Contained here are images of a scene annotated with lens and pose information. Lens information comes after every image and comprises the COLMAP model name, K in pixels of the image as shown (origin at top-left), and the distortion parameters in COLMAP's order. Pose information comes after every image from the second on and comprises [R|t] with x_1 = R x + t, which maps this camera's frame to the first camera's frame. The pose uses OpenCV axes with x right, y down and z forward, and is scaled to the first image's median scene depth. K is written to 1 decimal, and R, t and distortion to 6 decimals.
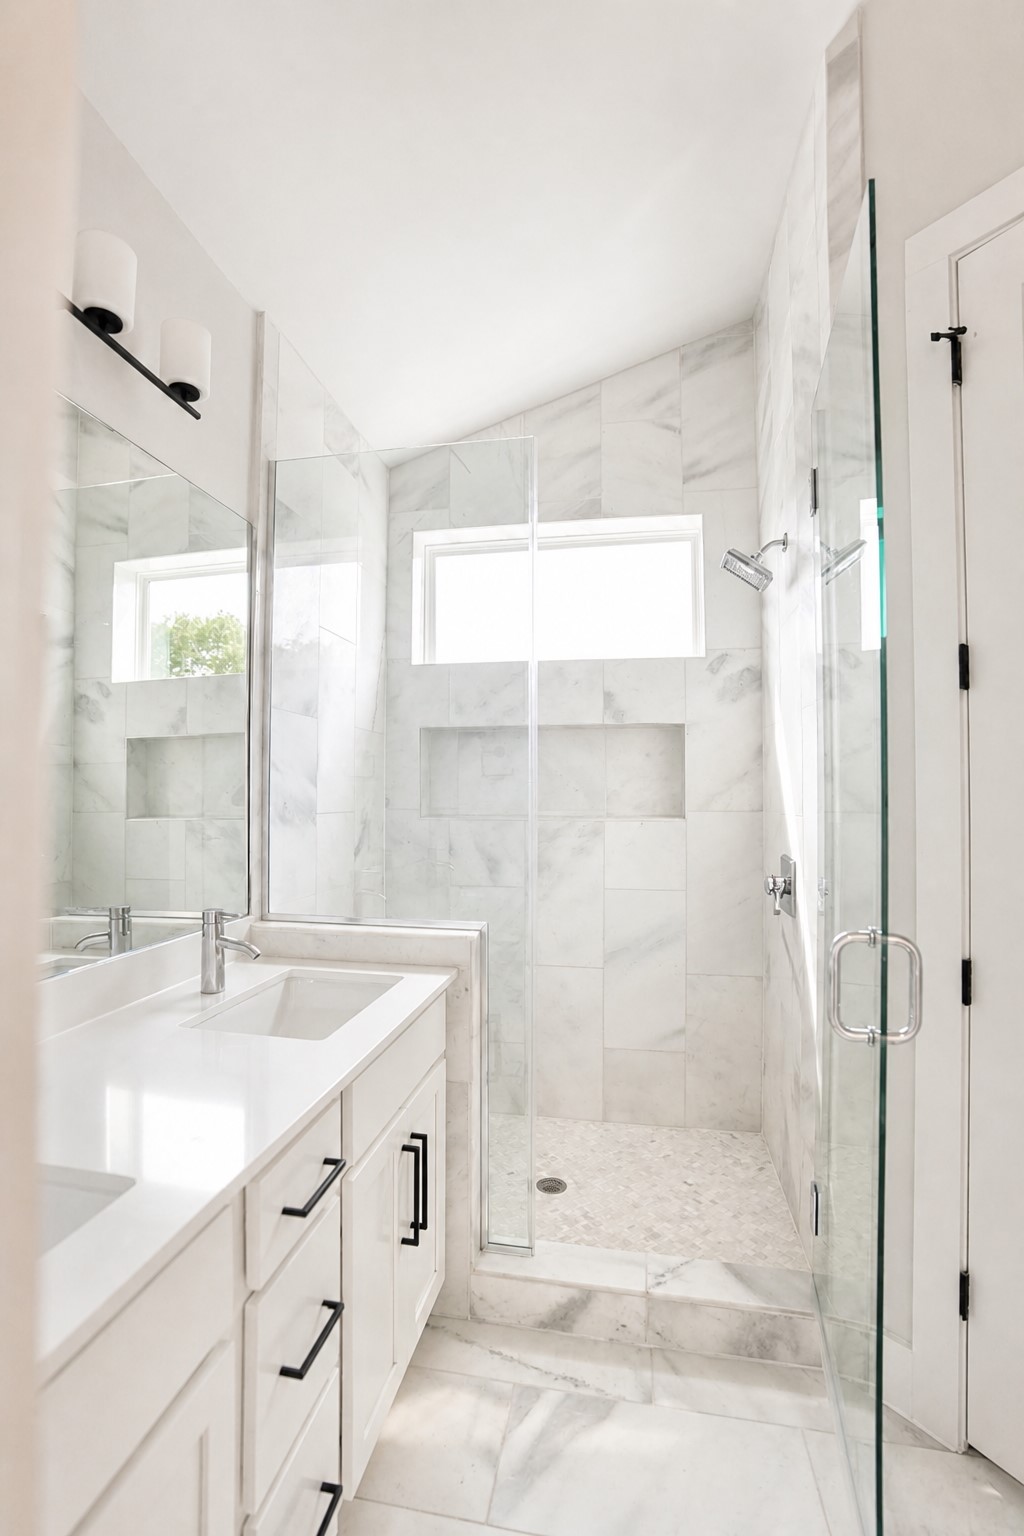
lens RADIAL K [[697.5, 0, 509.5], [0, 697.5, 777.5], [0, 0, 1]] dist [-0.083548, 0.036177]
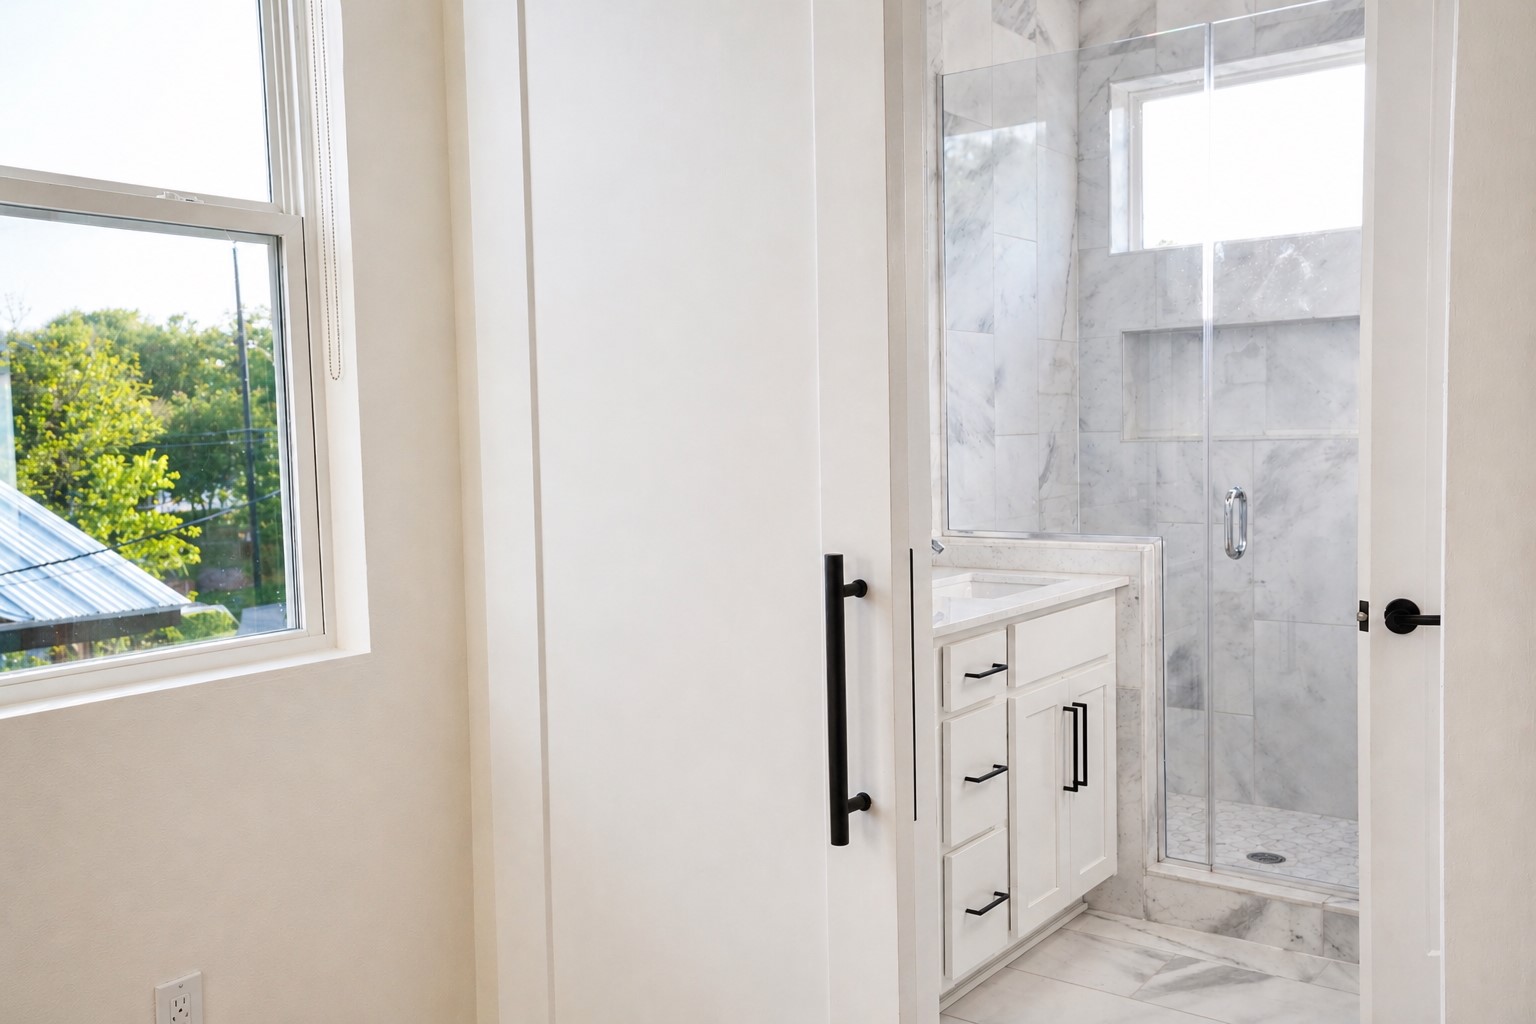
lens RADIAL K [[1411.9, 0, 792.2], [0, 1411.9, 512.0], [0, 0, 1]] dist [0.049387, 0.323884]
pose [[0.908324, 0.002437, -0.418259, 0.243227], [0.031385, 0.996767, 0.073965, 0.004889], [0.417087, -0.080311, 0.905311, -0.764291]]
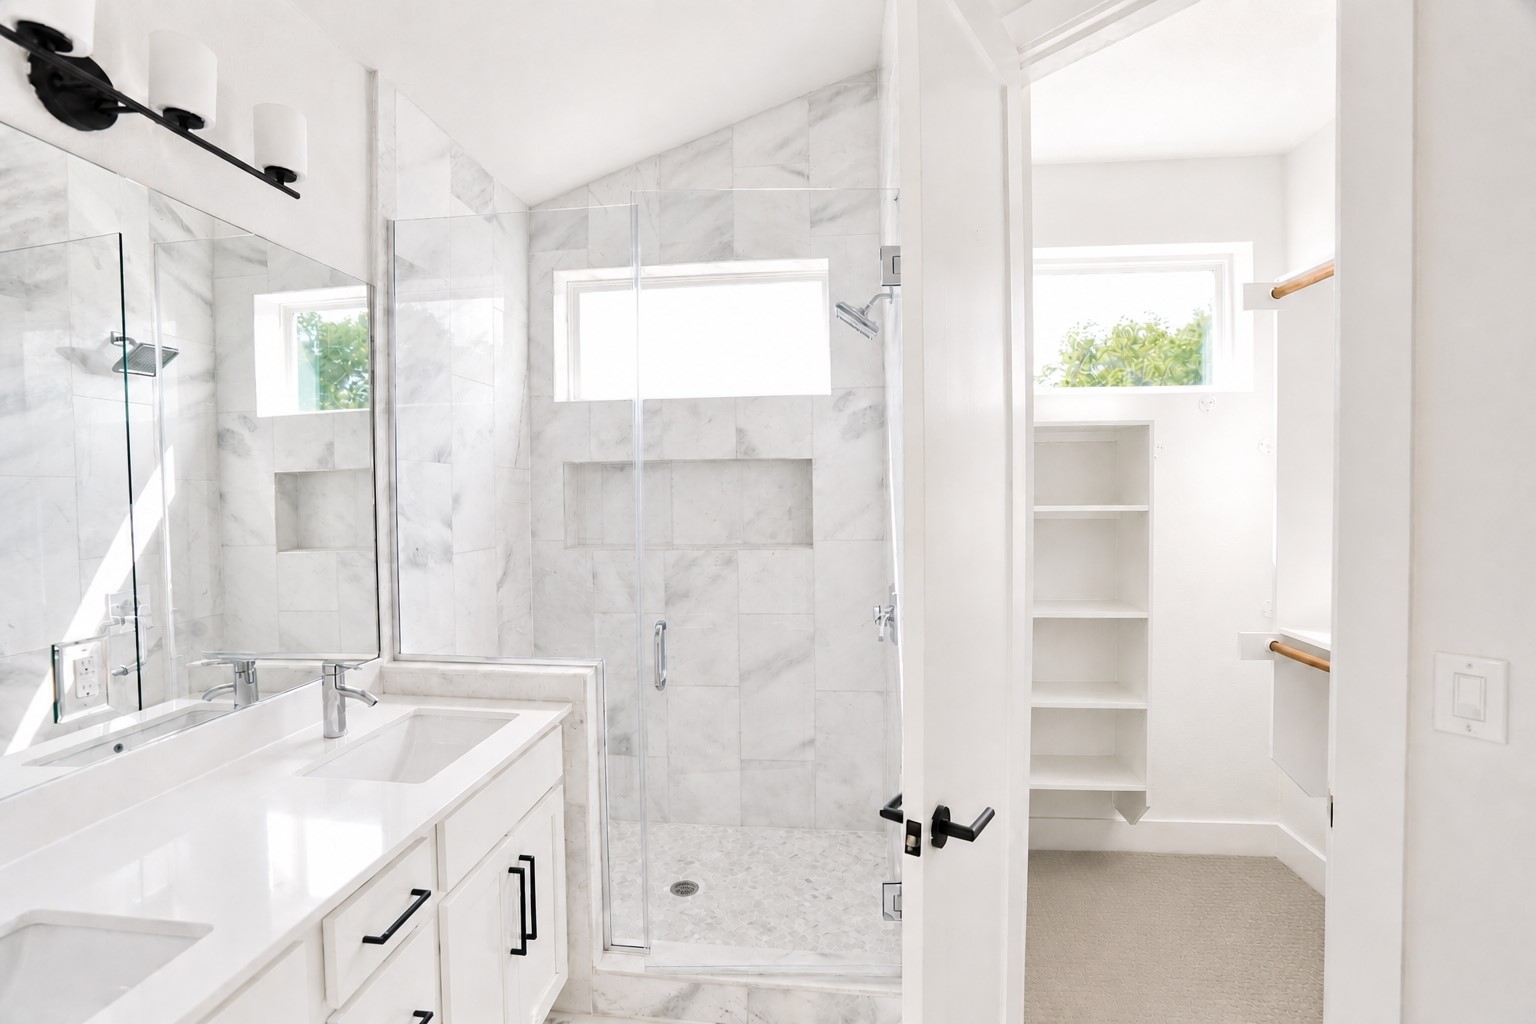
lens RADIAL K [[697.5, 0, 767.4], [0, 697.5, 505.7], [0, 0, 1]] dist [-0.083548, 0.036177]
pose [[0.996787, -0.012810, 0.079063, 0.102845], [0.009046, 0.998817, 0.047783, -0.058374], [-0.079582, -0.046914, 0.995724, -0.064640]]
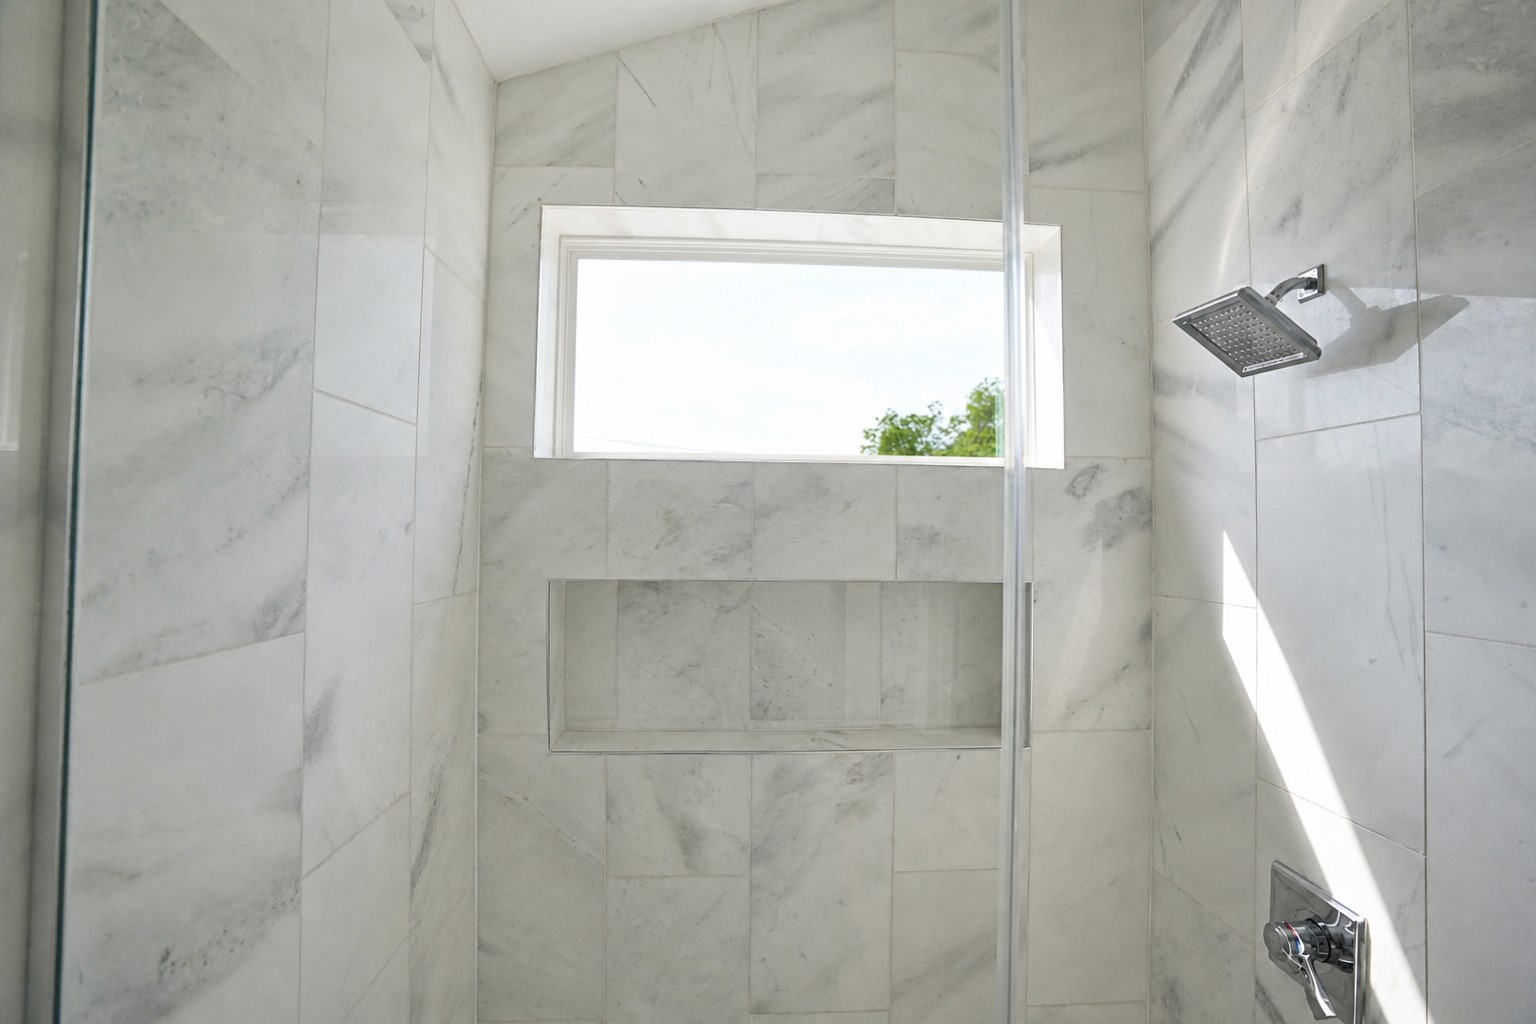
lens RADIAL K [[697.5, 0, 767.4], [0, 697.5, 505.7], [0, 0, 1]] dist [-0.083548, 0.036177]
pose [[0.971219, 0.014683, 0.237736, -0.103312], [-0.013157, 0.999881, -0.008005, -0.138642], [-0.237825, 0.004647, 0.971297, 0.506541]]
